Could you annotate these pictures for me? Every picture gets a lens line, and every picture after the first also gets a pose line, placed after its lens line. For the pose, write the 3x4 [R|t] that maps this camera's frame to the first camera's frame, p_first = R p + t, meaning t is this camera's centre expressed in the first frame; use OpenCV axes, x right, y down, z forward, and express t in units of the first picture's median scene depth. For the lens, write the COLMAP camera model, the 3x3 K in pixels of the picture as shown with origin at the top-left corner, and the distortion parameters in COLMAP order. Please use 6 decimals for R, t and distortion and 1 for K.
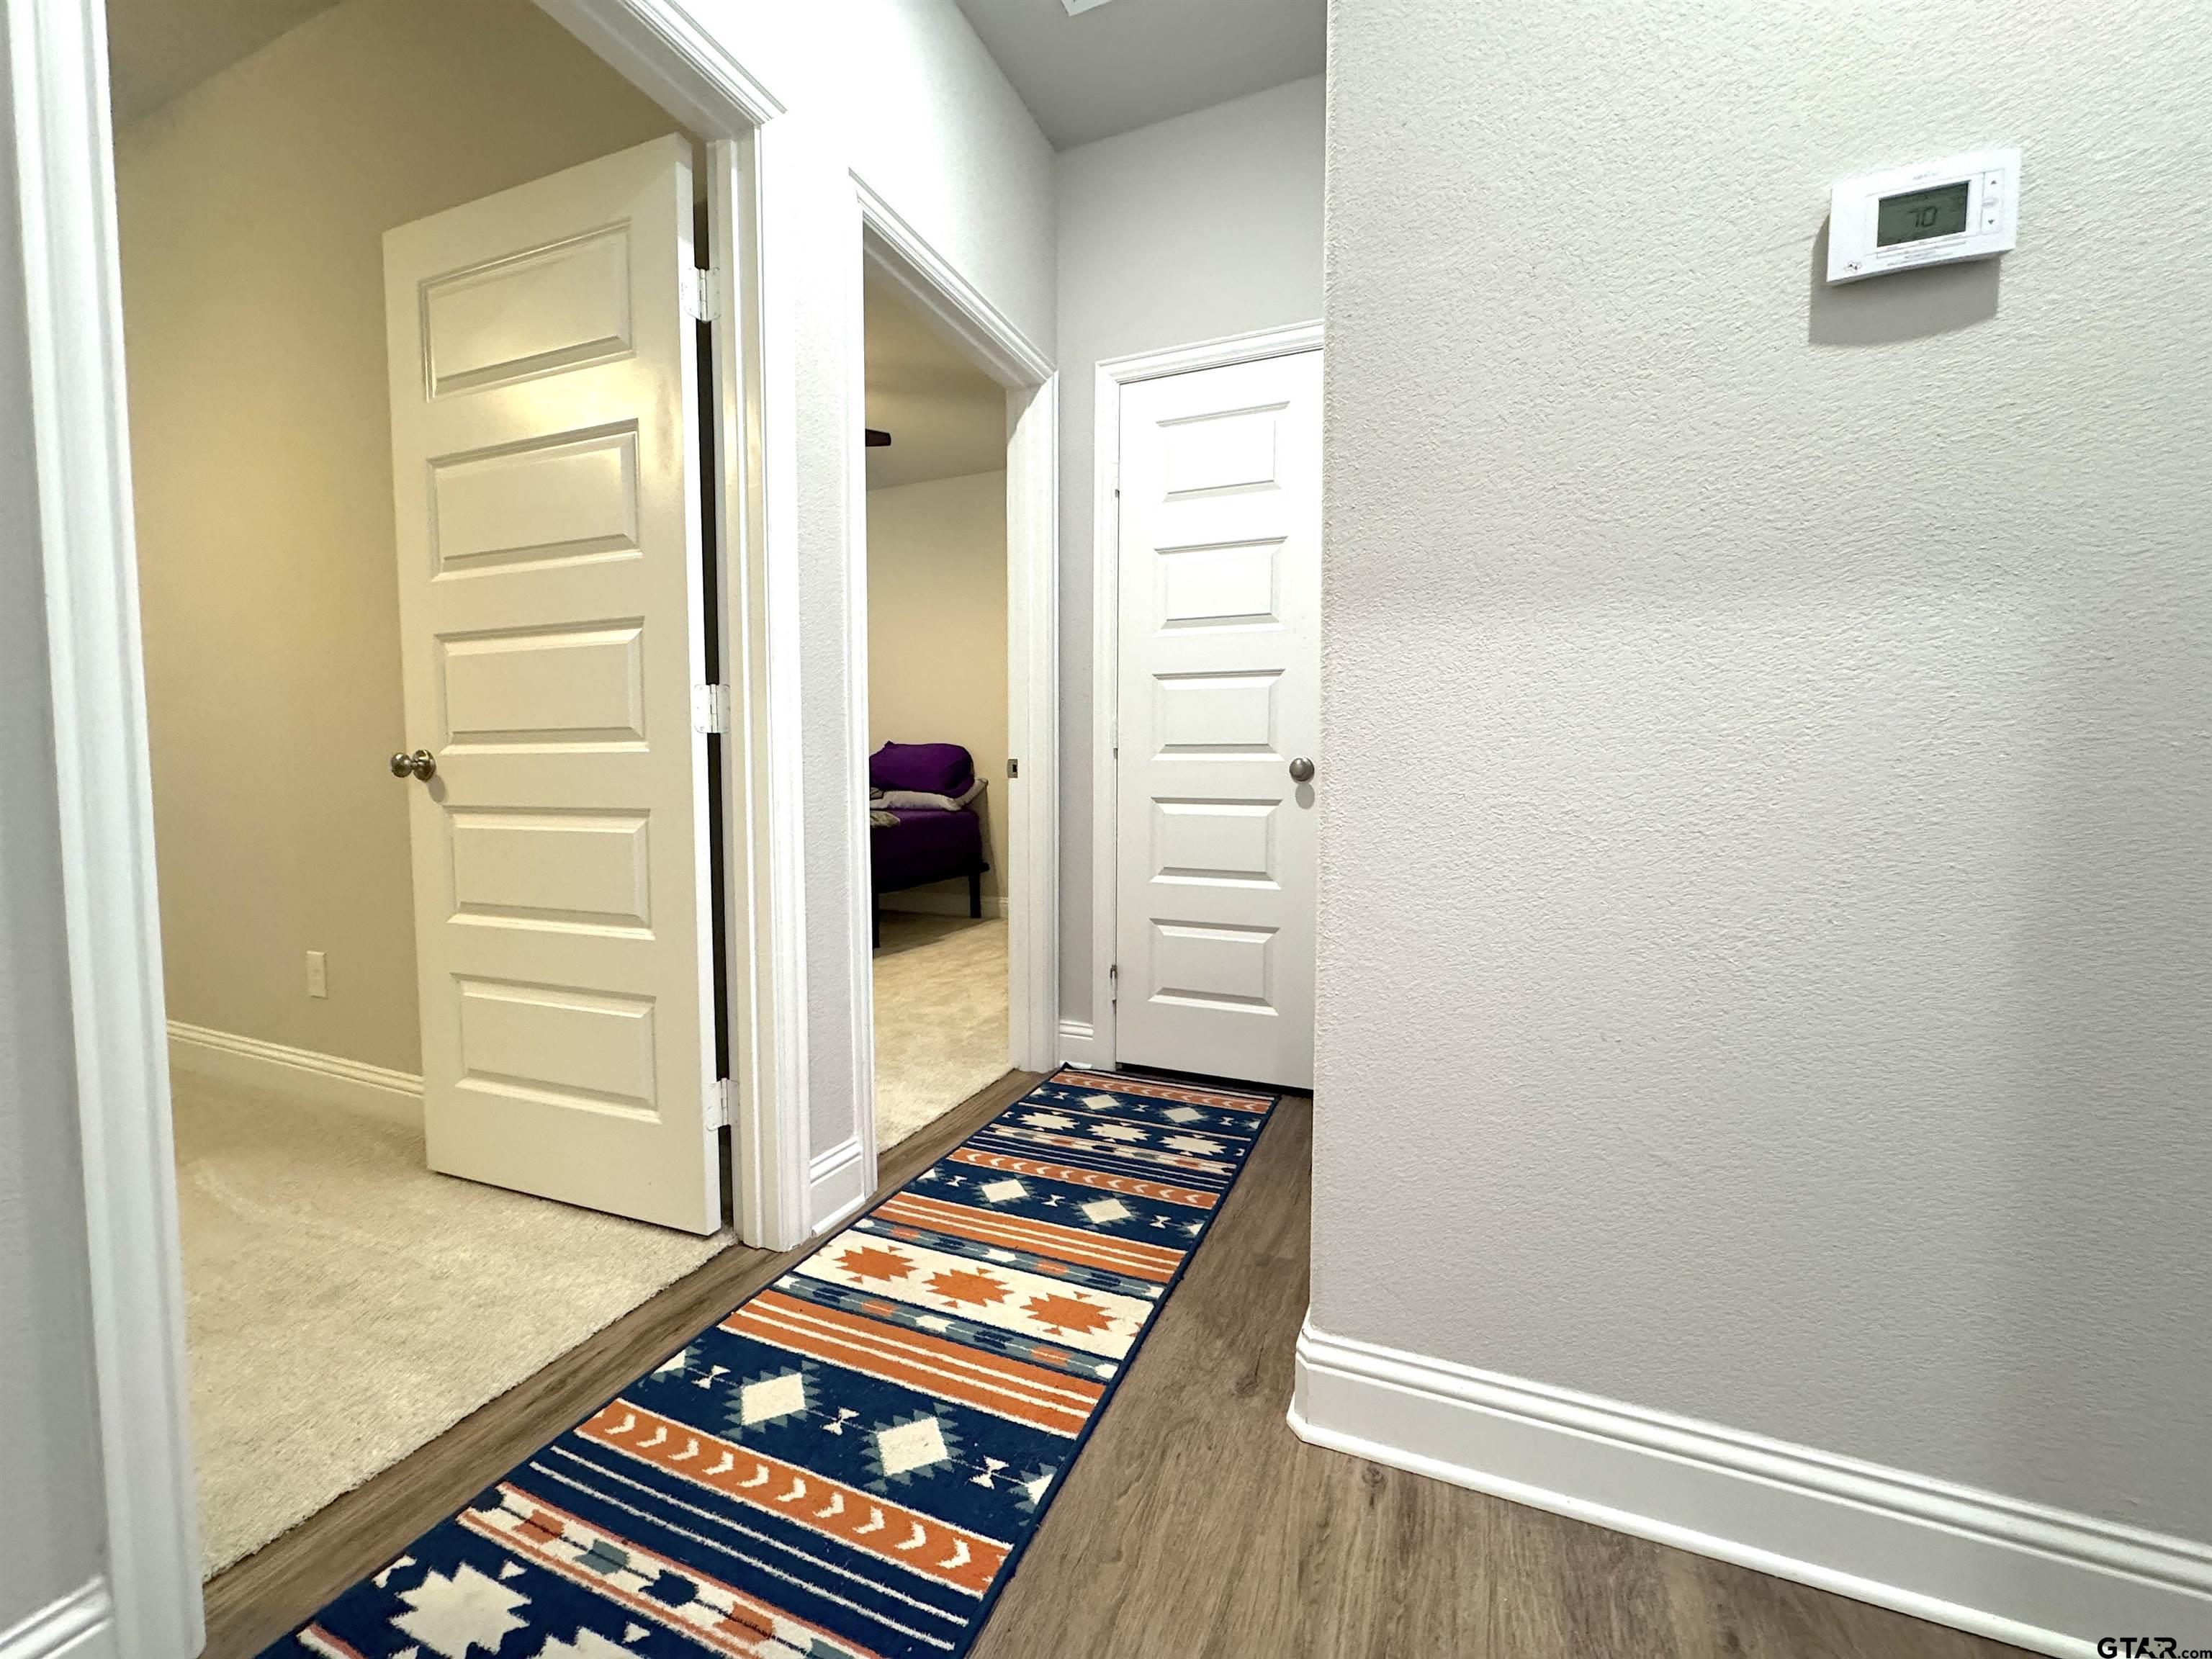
lens RADIAL K [[883.4, 0, 1105.0], [0, 883.4, 827.4], [0, 0, 1]] dist [-0.003135, 0.000723]
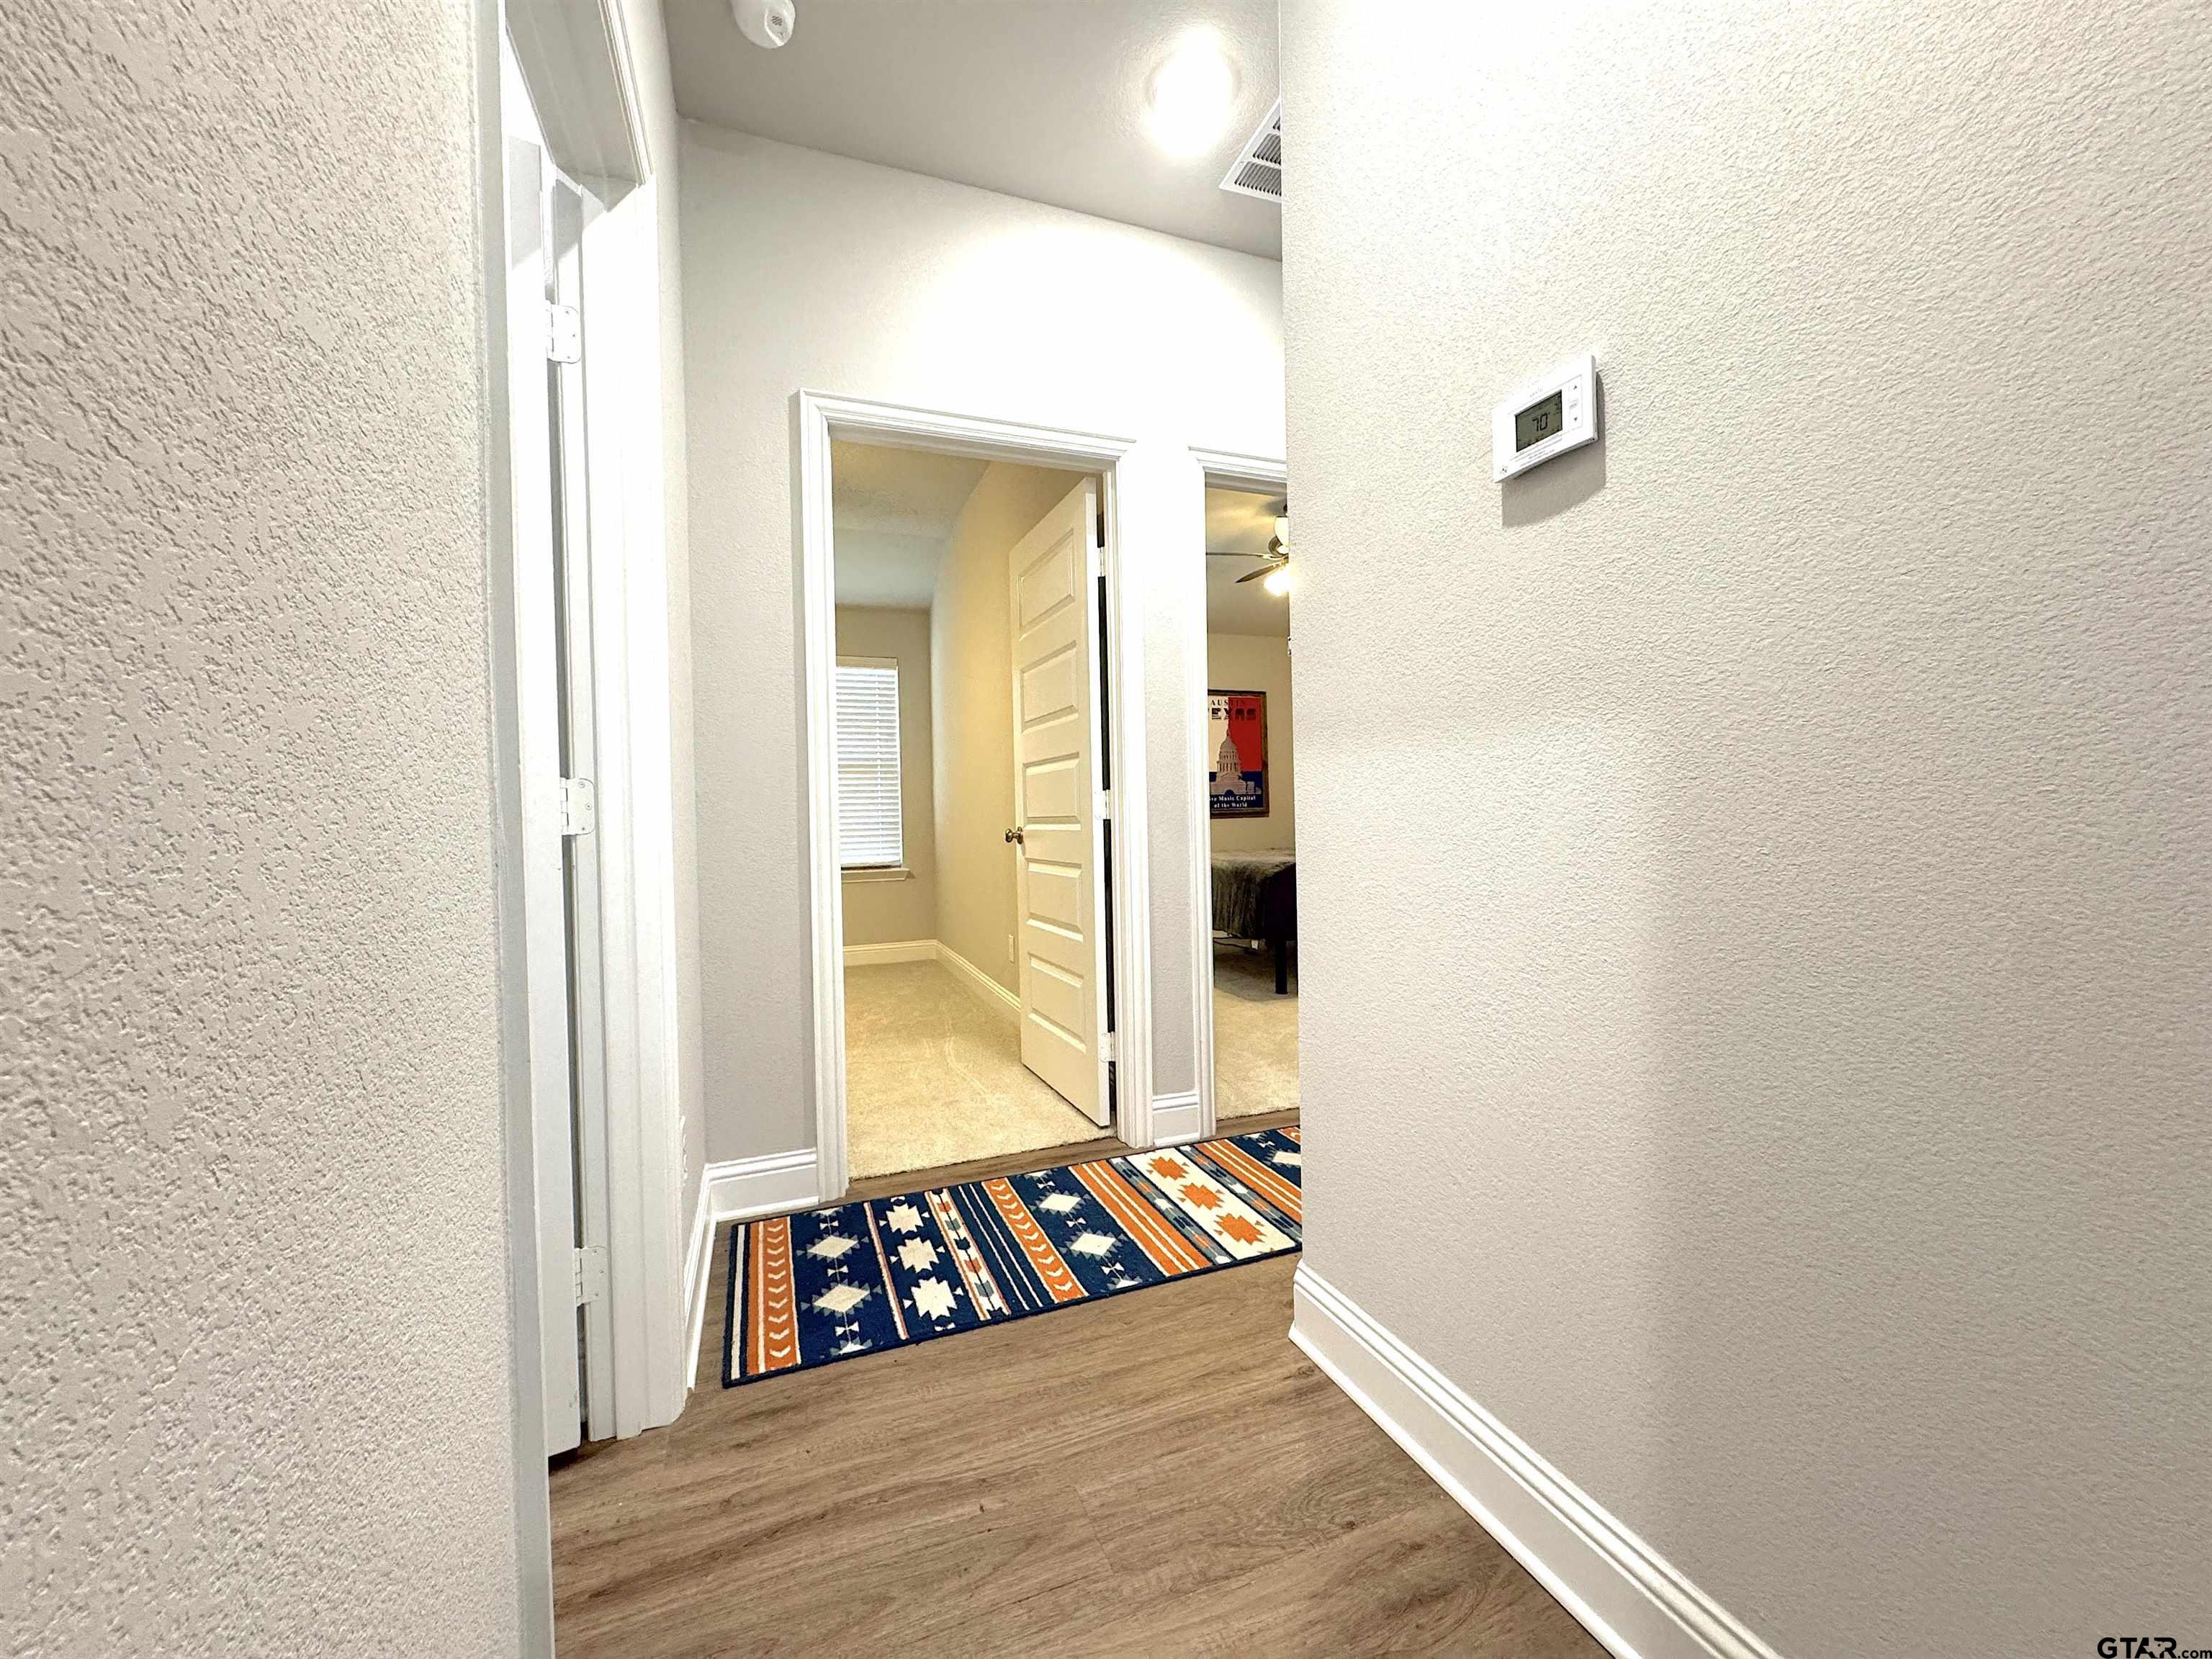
lens RADIAL K [[883.4, 0, 1105.0], [0, 883.4, 827.4], [0, 0, 1]] dist [-0.003135, 0.000723]
pose [[0.690328, -0.005259, -0.723477, 0.982070], [-0.021947, 0.999361, -0.028205, -0.058434], [0.723164, 0.035349, 0.689772, -0.186139]]
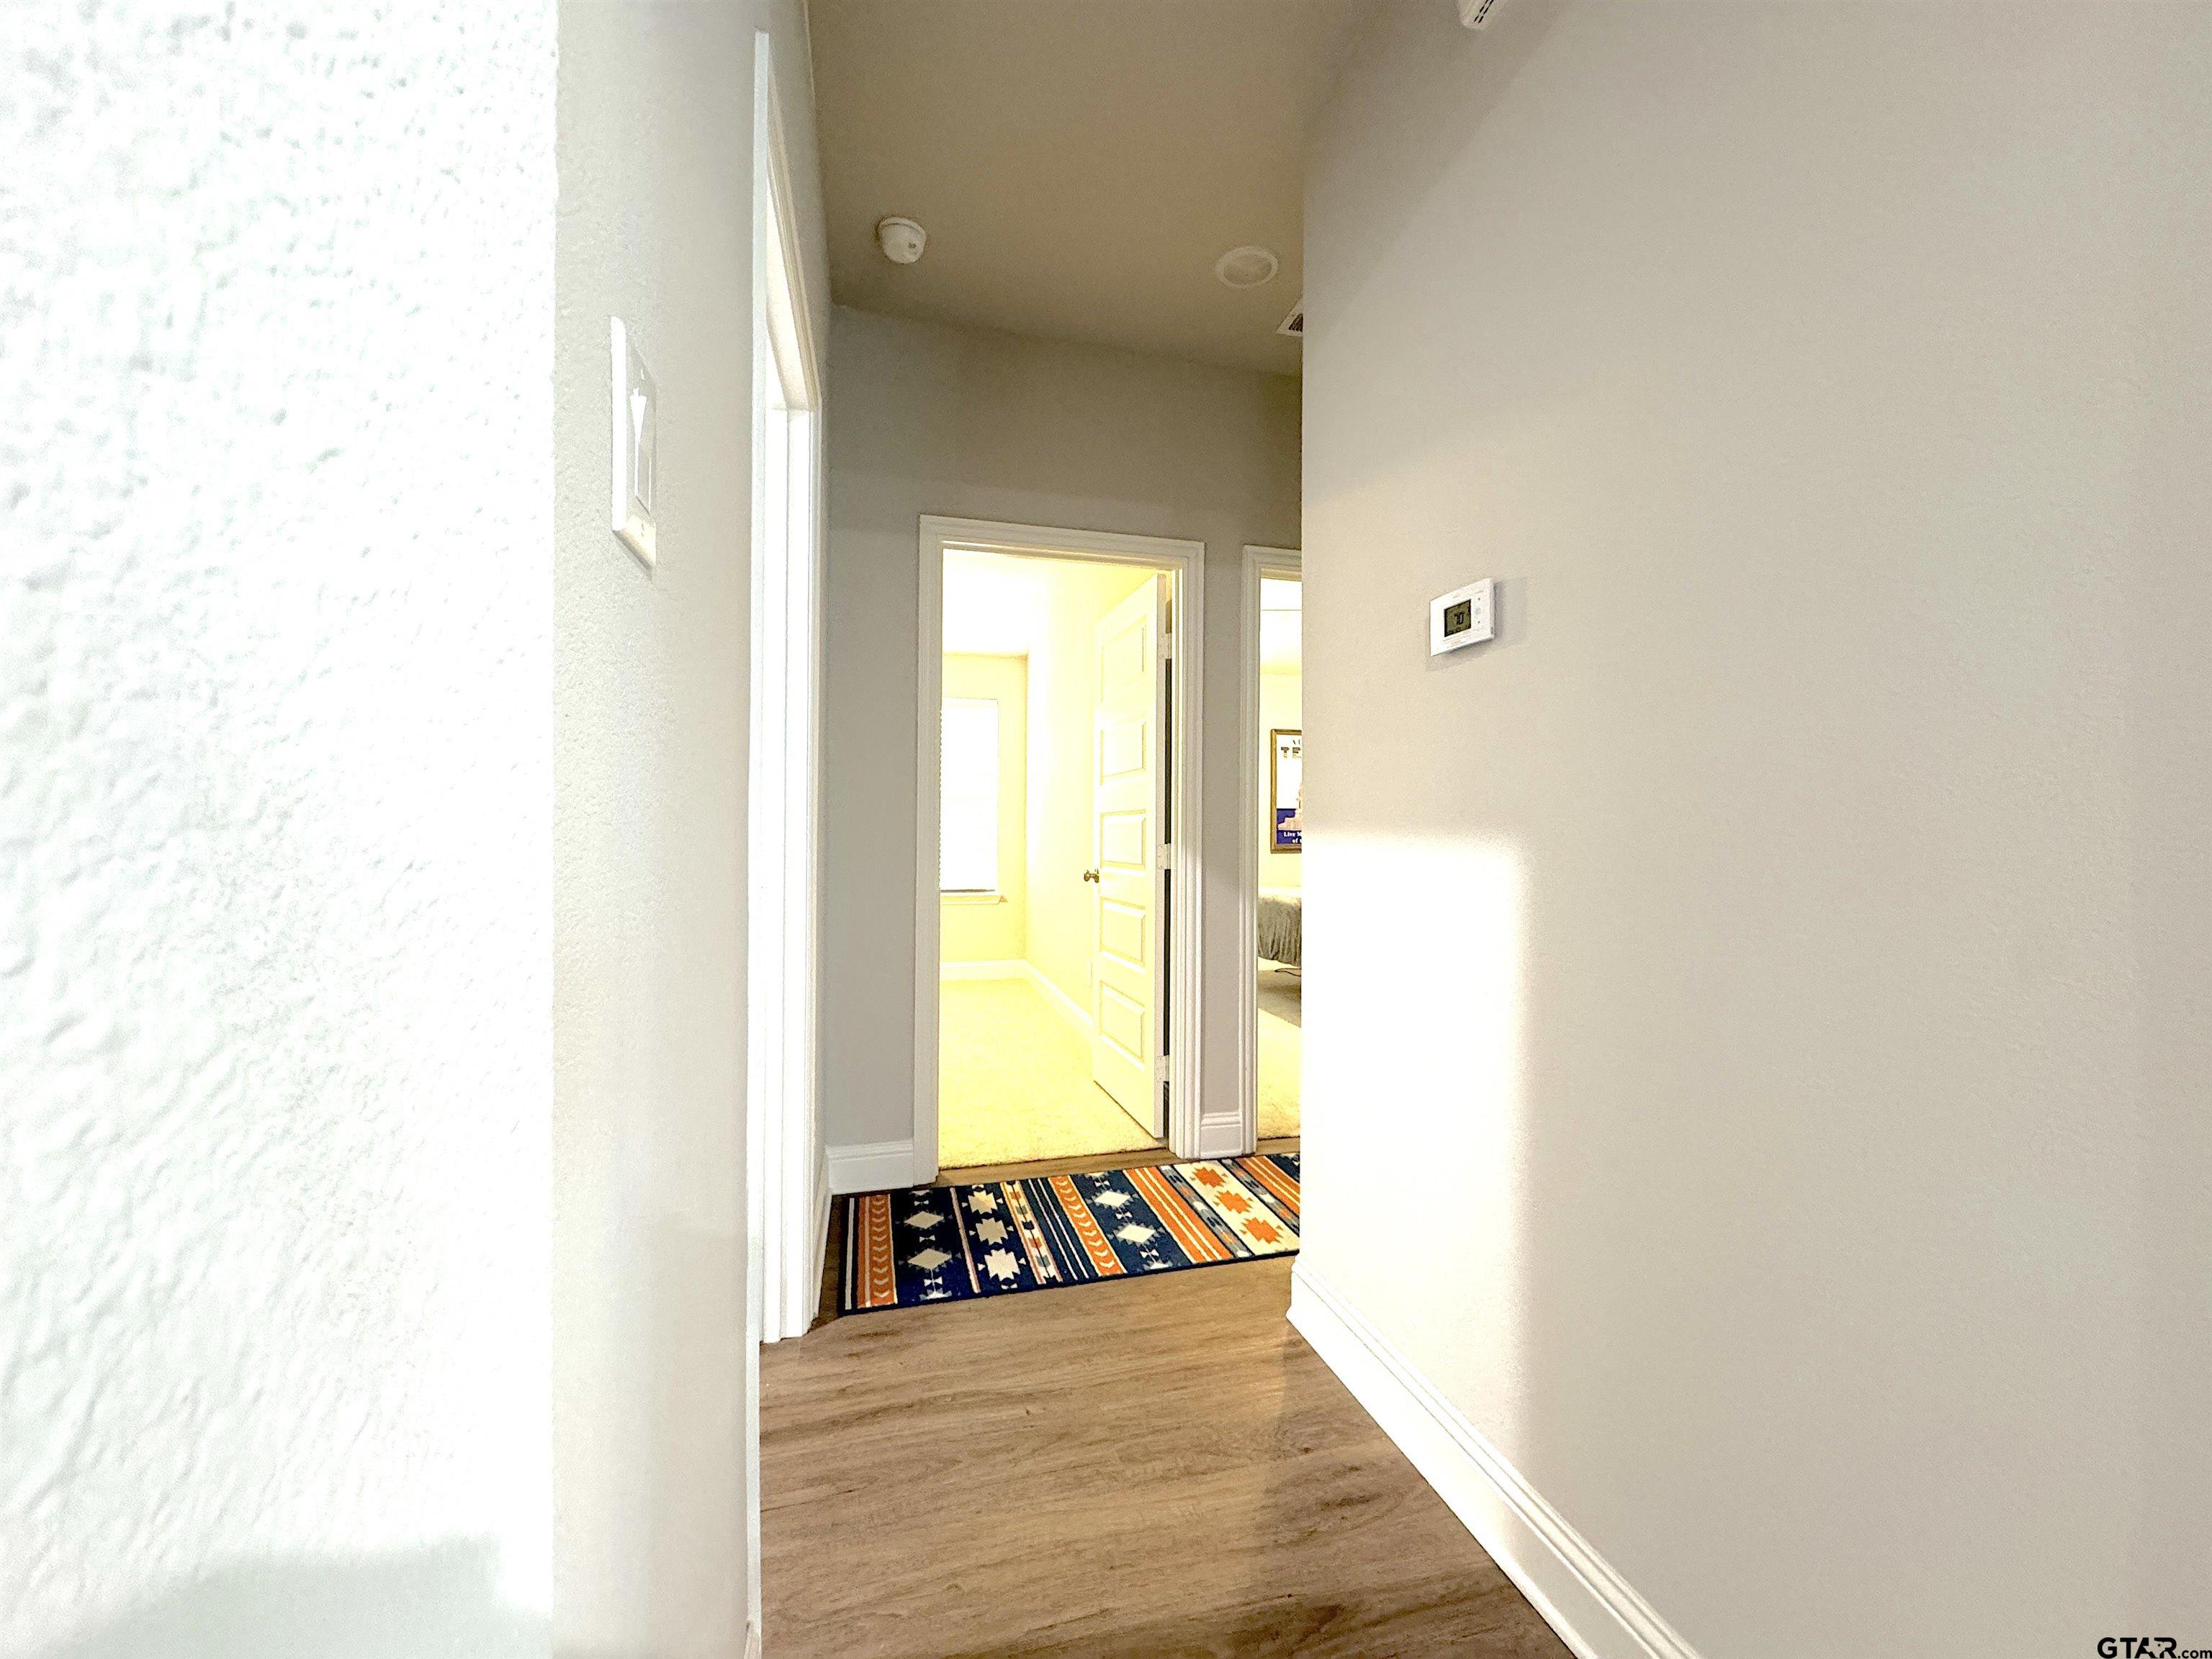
lens RADIAL K [[886.4, 0, 1107.2], [0, 886.4, 830.5], [0, 0, 1]] dist [-0.001778, 0.000223]
pose [[0.609340, 0.001185, -0.792908, 1.290721], [-0.053379, 0.997792, -0.039529, -0.140473], [0.791110, 0.066411, 0.608058, -0.346039]]
